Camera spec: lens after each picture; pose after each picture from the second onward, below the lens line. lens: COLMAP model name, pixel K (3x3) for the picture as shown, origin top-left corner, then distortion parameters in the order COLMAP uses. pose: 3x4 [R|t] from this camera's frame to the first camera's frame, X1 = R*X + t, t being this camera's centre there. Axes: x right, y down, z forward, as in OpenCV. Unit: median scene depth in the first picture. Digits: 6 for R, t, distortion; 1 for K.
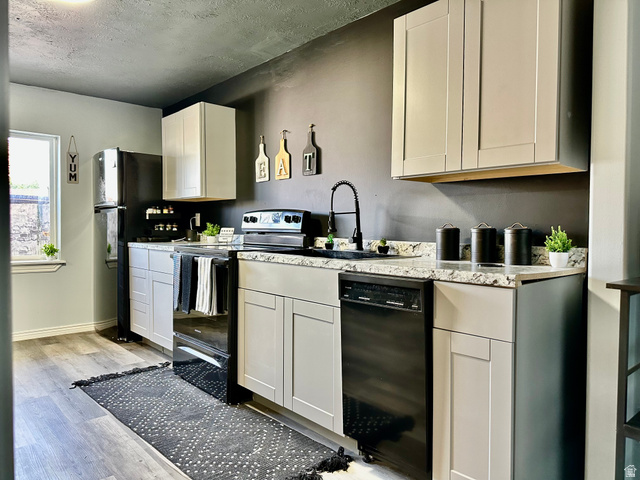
lens RADIAL K [[450.6, 0, 322.5], [0, 450.6, 237.8], [0, 0, 1]] dist [0.054821, -0.066463]
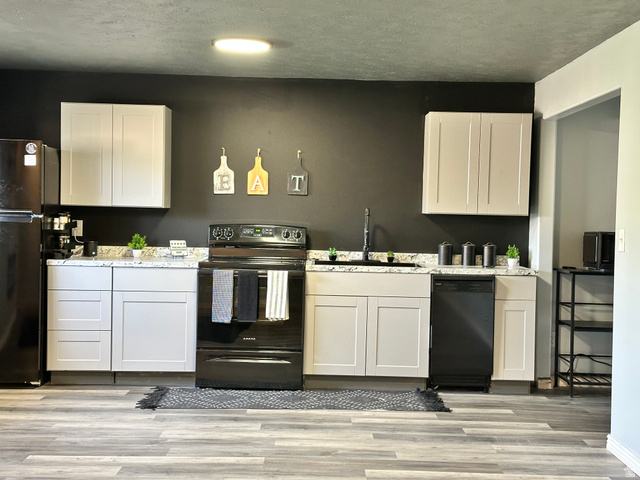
lens RADIAL K [[889.7, 0, 320.0], [0, 889.7, 240.0], [0, 0, 1]] dist [0.174028, 0.022496]
pose [[0.669968, -0.017977, 0.742173, -1.621167], [0.000167, 0.999710, 0.024065, -0.078543], [-0.742390, -0.015999, 0.669777, -0.527974]]
